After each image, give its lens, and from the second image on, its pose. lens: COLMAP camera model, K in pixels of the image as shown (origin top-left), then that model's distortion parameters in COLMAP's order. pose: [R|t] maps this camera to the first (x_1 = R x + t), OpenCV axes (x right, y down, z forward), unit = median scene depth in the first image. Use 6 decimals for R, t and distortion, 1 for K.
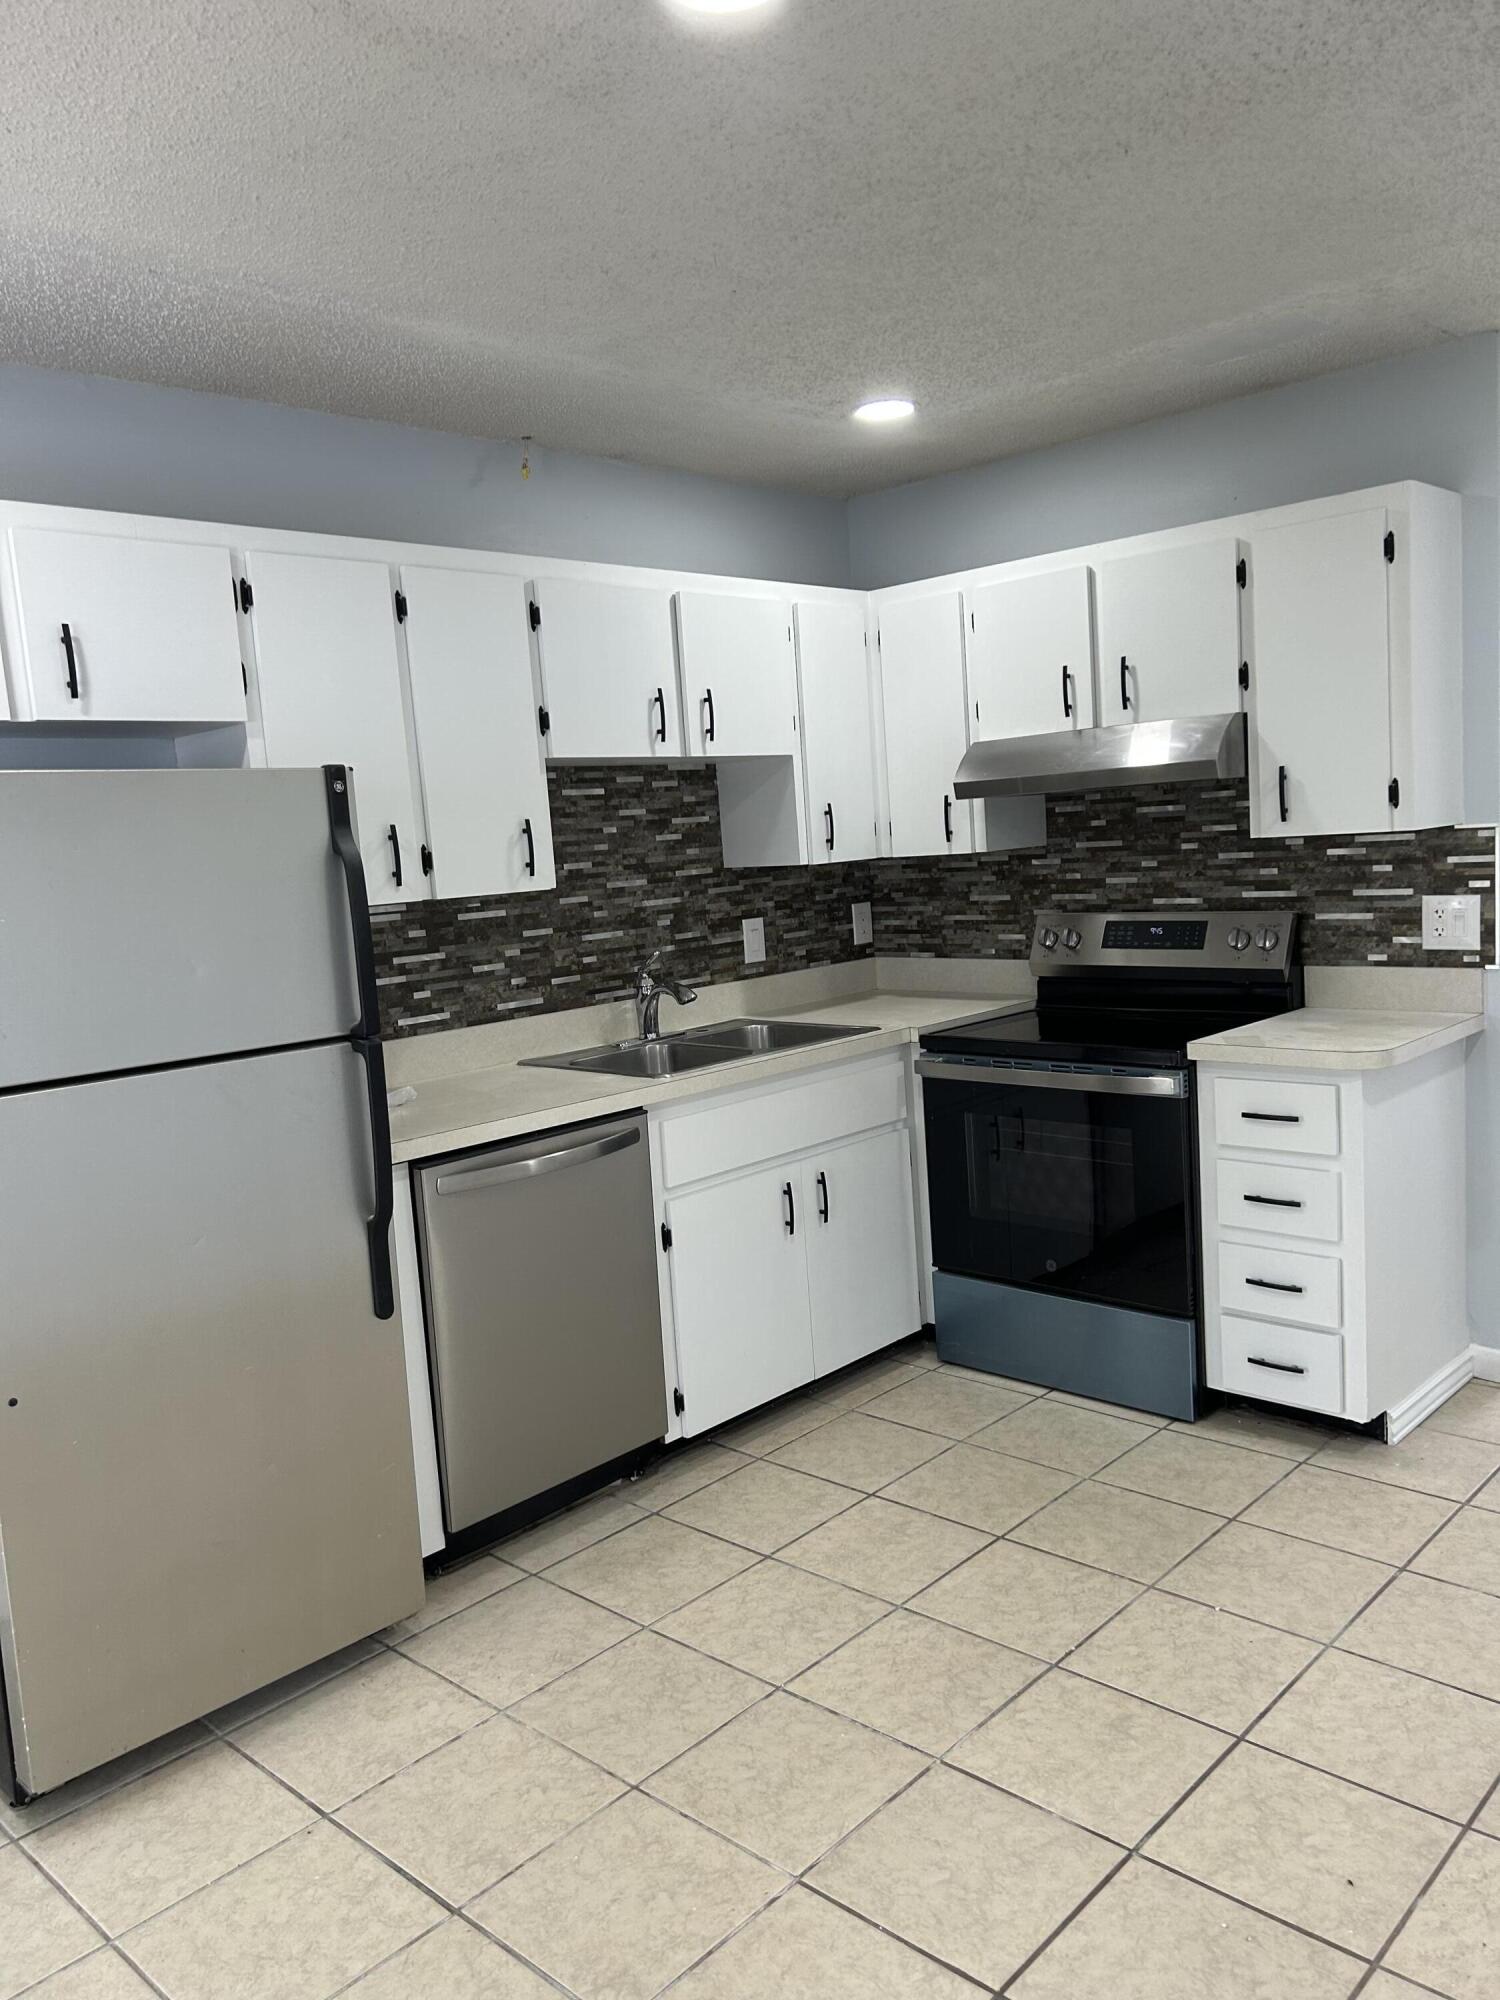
lens RADIAL K [[1504.3, 0, 753.4], [0, 1504.3, 1006.9], [0, 0, 1]] dist [-0.055910, -0.002323]
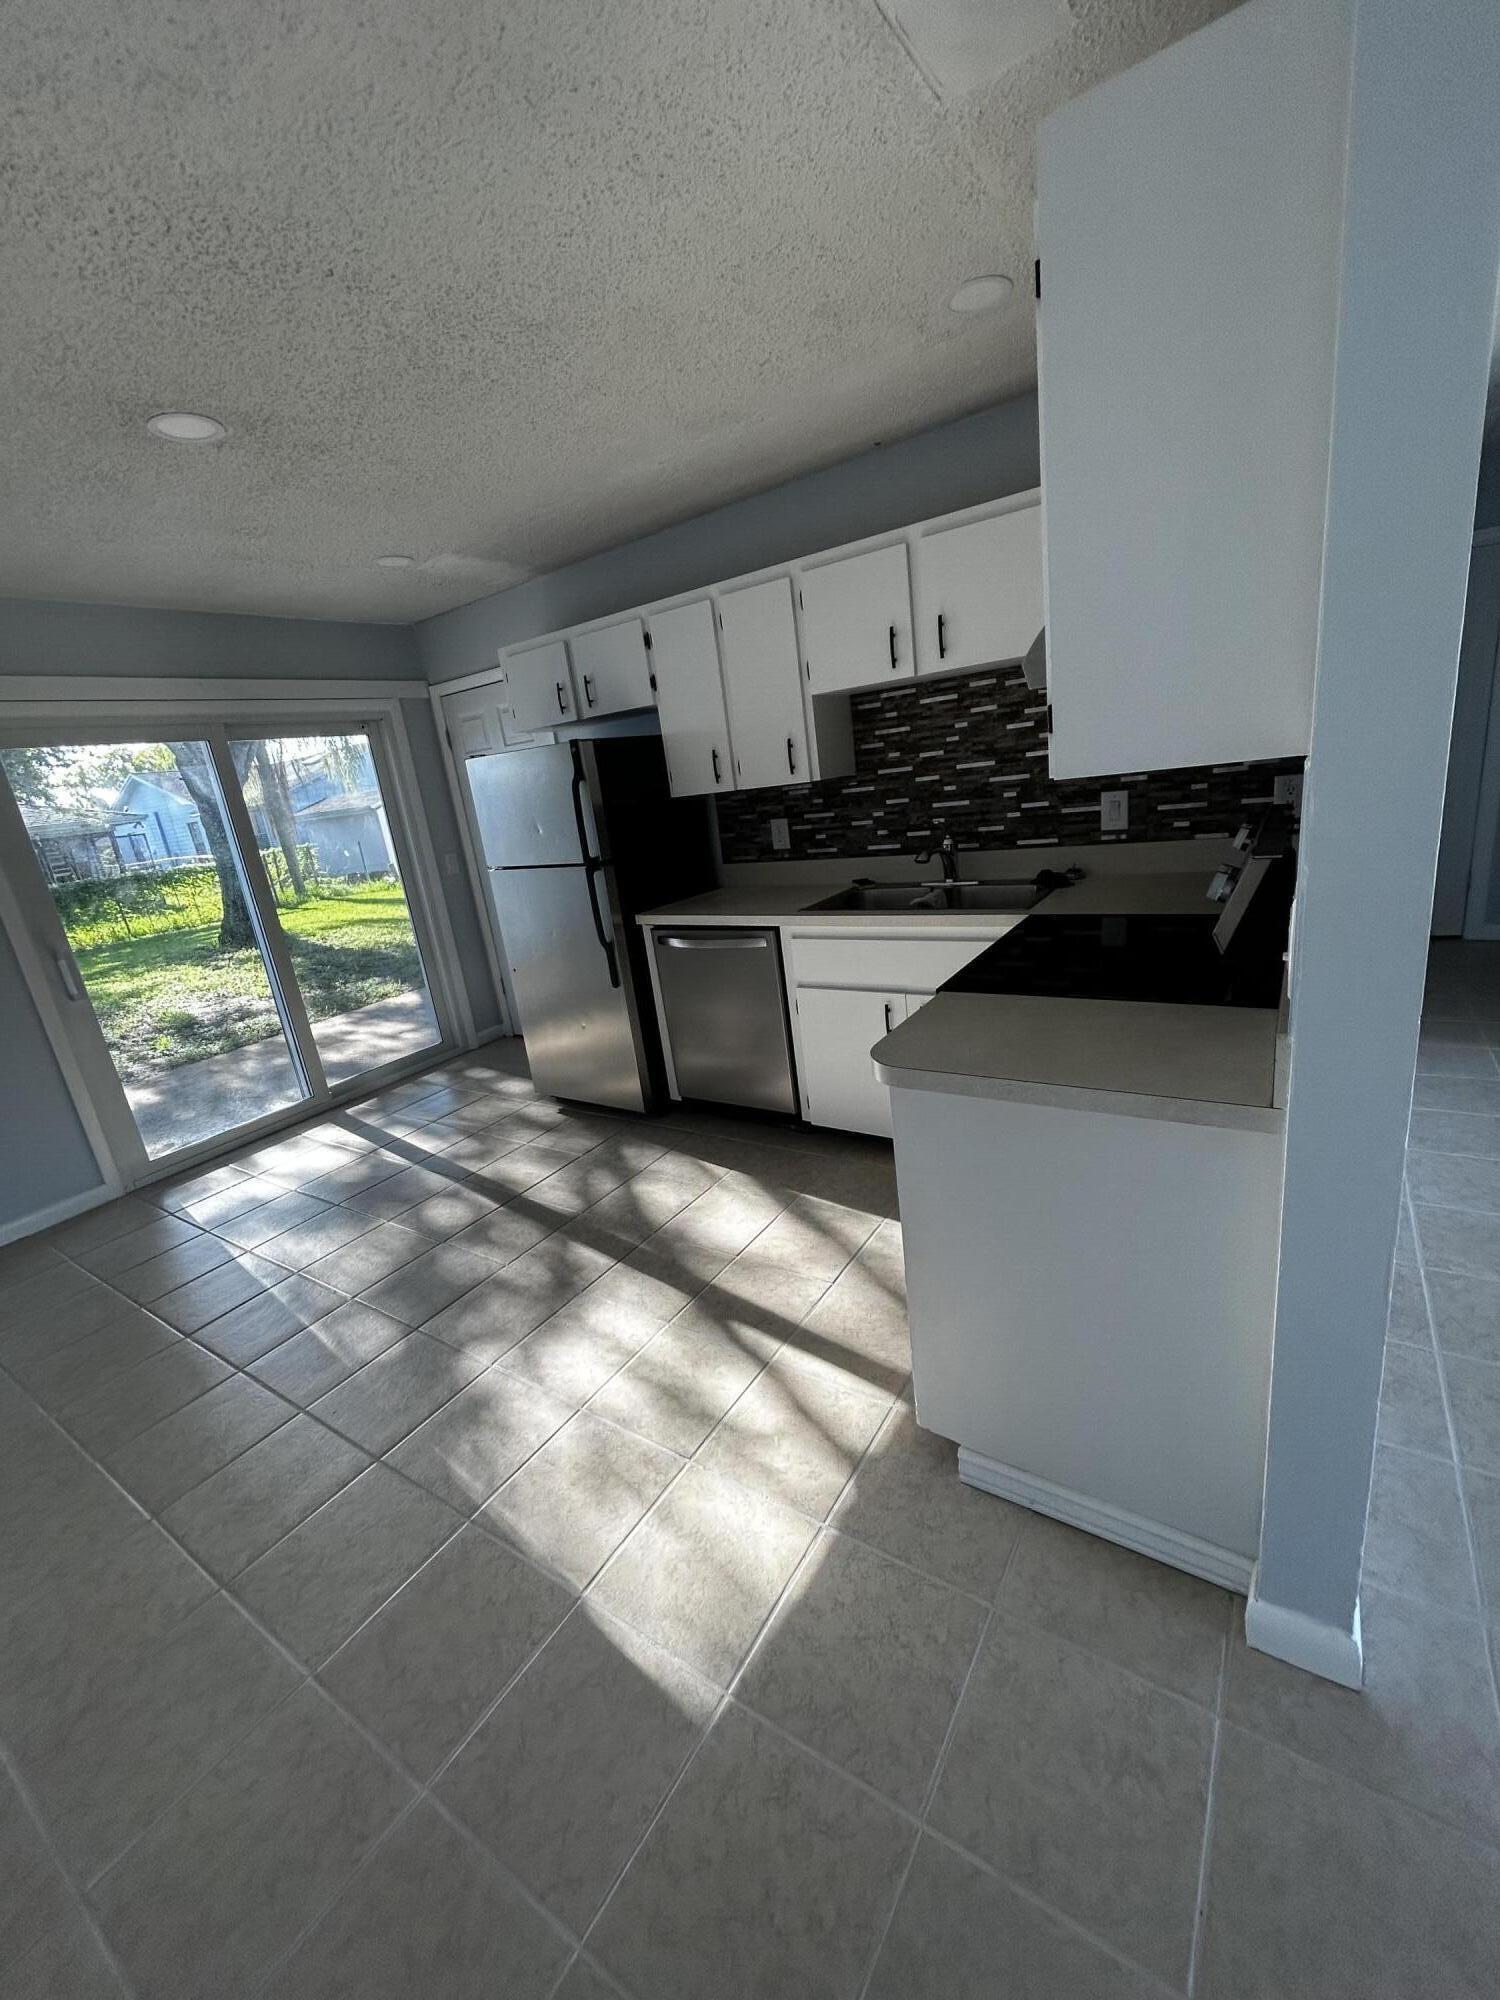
lens RADIAL K [[798.7, 0, 750.0], [0, 798.7, 987.9], [0, 0, 1]] dist [-0.004066, -0.000089]
pose [[0.147247, 0.307268, -0.940162, 0.652881], [0.007811, 0.950132, 0.311750, -0.122626], [0.989069, -0.053248, 0.137504, 0.722959]]
